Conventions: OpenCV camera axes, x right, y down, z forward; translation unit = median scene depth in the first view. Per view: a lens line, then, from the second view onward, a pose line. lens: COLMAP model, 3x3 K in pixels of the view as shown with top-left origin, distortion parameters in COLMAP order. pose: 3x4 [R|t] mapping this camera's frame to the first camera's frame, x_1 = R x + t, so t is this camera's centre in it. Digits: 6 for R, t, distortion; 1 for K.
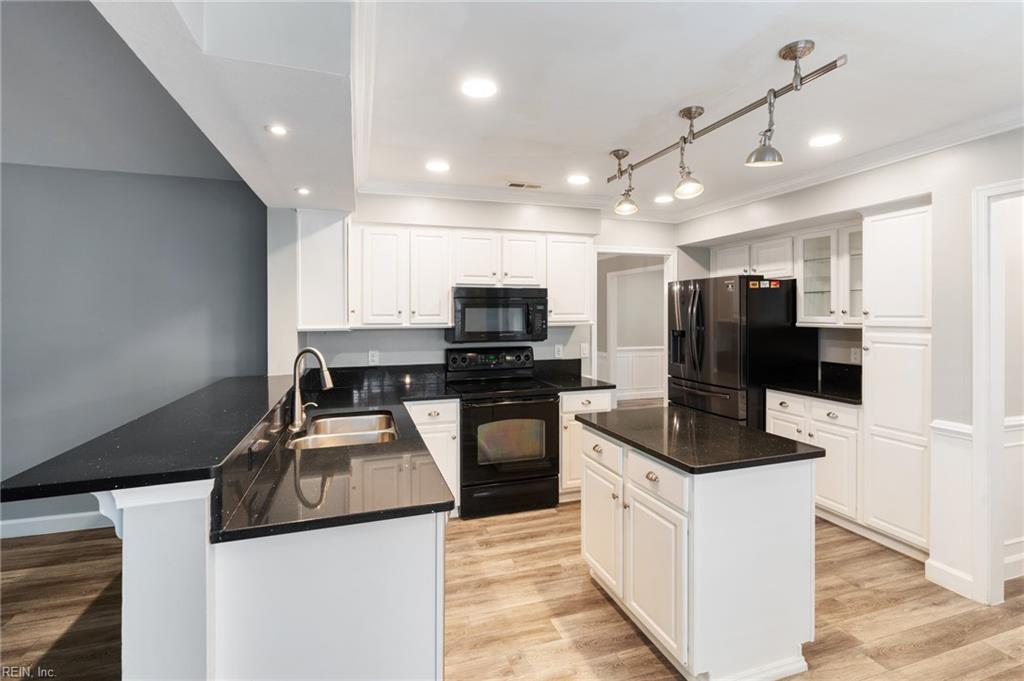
lens RADIAL K [[476.6, 0, 513.2], [0, 476.6, 314.2], [0, 0, 1]] dist [0.000105, 0.000086]
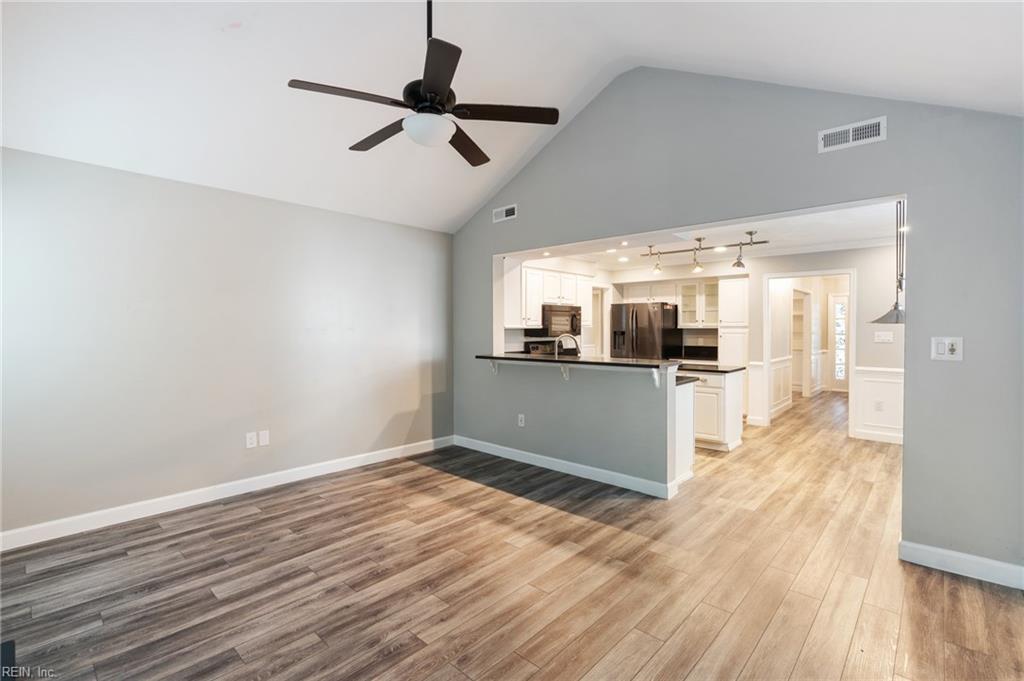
lens RADIAL K [[467.8, 0, 515.3], [0, 467.8, 332.0], [0, 0, 1]] dist [-0.003892, -0.000228]
pose [[0.869293, -0.002015, 0.494293, -1.040619], [-0.001313, 0.999979, 0.006387, 0.031145], [-0.494296, -0.006201, 0.869272, -0.402973]]
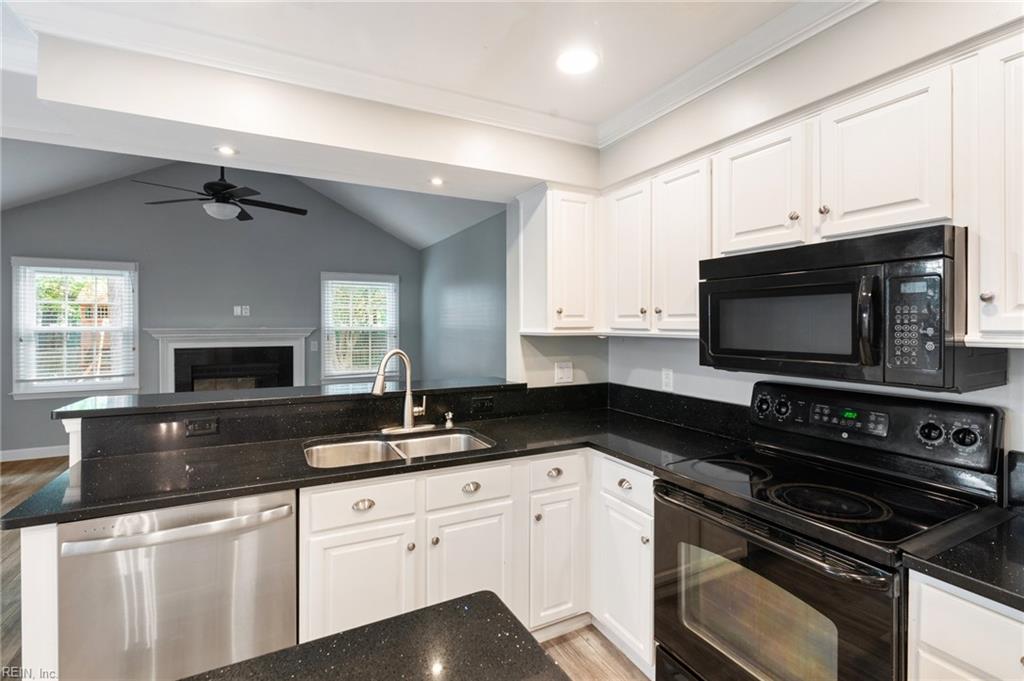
lens RADIAL K [[467.9, 0, 515.5], [0, 467.9, 325.0], [0, 0, 1]] dist [-0.002686, 0.000043]
pose [[0.165771, 0.005508, -0.986149, 0.340960], [-0.001687, 0.999985, 0.005302, 0.010320], [0.986163, 0.000785, 0.165778, 0.702185]]
